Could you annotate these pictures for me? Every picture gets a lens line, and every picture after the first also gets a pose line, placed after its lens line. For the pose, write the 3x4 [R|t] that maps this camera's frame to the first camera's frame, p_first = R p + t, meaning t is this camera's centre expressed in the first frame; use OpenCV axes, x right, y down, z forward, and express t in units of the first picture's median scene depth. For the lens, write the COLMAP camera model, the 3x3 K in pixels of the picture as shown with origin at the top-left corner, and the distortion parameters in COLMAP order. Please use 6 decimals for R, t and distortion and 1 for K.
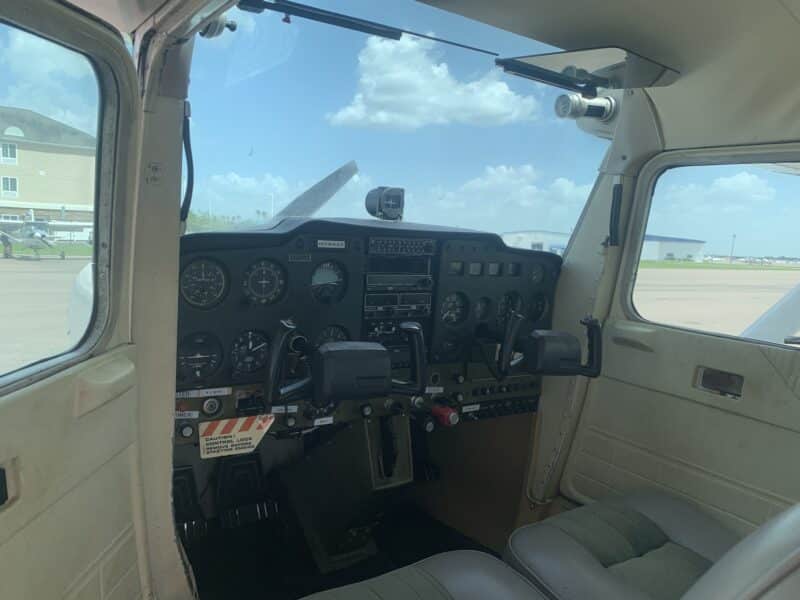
lens RADIAL K [[604.7, 0, 400.0], [0, 604.7, 300.0], [0, 0, 1]] dist [0.011159, -0.001040]
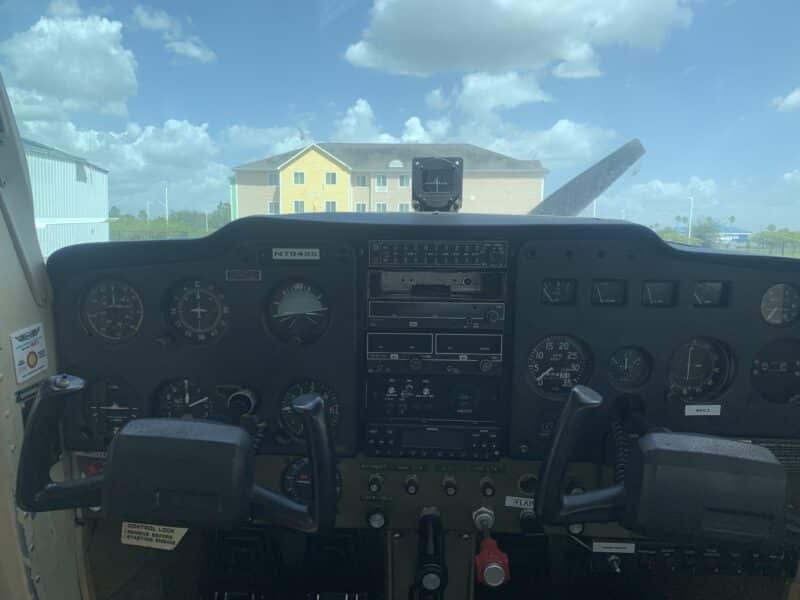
lens RADIAL K [[604.7, 0, 400.0], [0, 604.7, 300.0], [0, 0, 1]] dist [0.011159, -0.001040]
pose [[0.791304, 0.021566, -0.611042, 0.365181], [-0.031807, 0.999477, -0.005915, -0.042502], [0.610595, 0.024116, 0.791576, 0.553048]]
